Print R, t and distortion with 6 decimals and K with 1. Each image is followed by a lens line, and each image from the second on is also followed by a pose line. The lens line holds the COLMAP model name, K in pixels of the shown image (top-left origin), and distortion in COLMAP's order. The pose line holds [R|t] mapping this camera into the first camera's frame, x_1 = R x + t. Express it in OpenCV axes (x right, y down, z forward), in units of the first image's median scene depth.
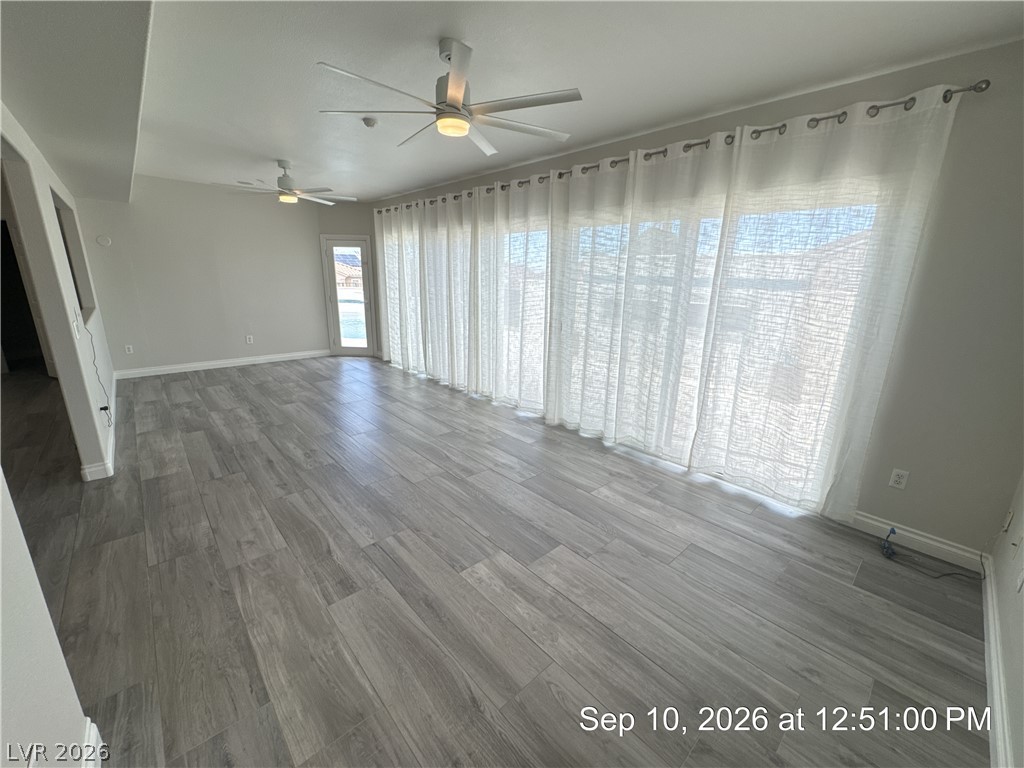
lens RADIAL K [[410.6, 0, 513.8], [0, 410.6, 383.9], [0, 0, 1]] dist [-0.003759, 0.000491]
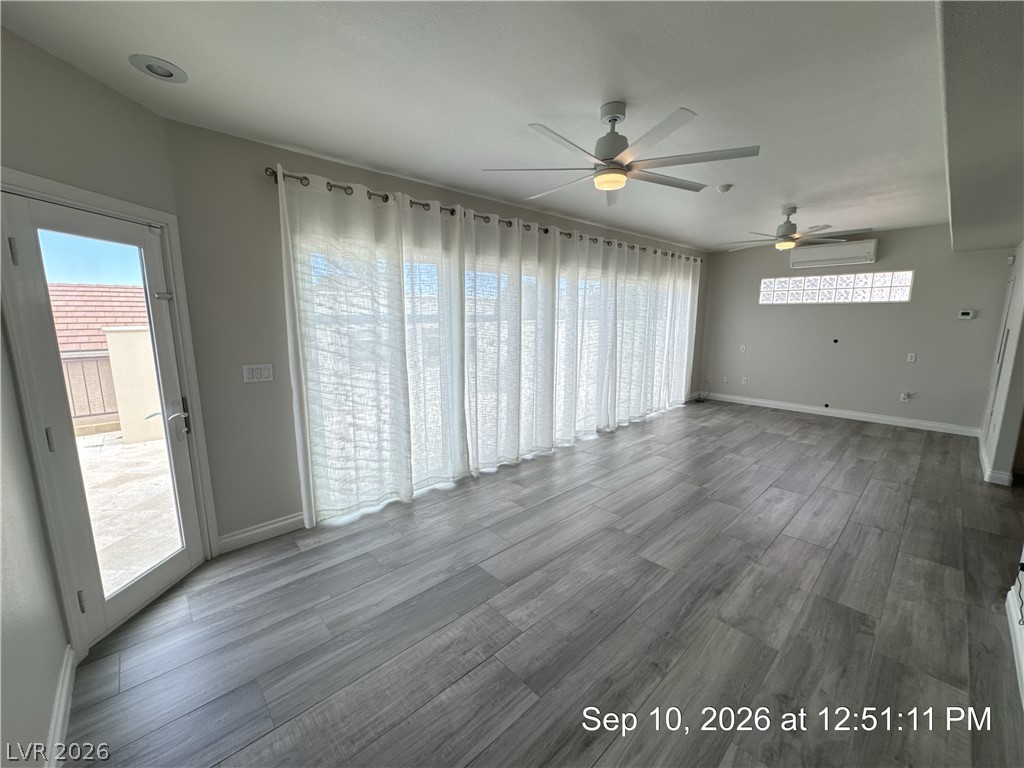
lens RADIAL K [[410.6, 0, 512.9], [0, 410.6, 382.3], [0, 0, 1]] dist [-0.003759, 0.000491]
pose [[-0.010297, -0.181974, 0.983249, -1.338864], [0.259433, 0.949145, 0.178379, -0.415040], [-0.965706, 0.256924, 0.037437, 1.426252]]
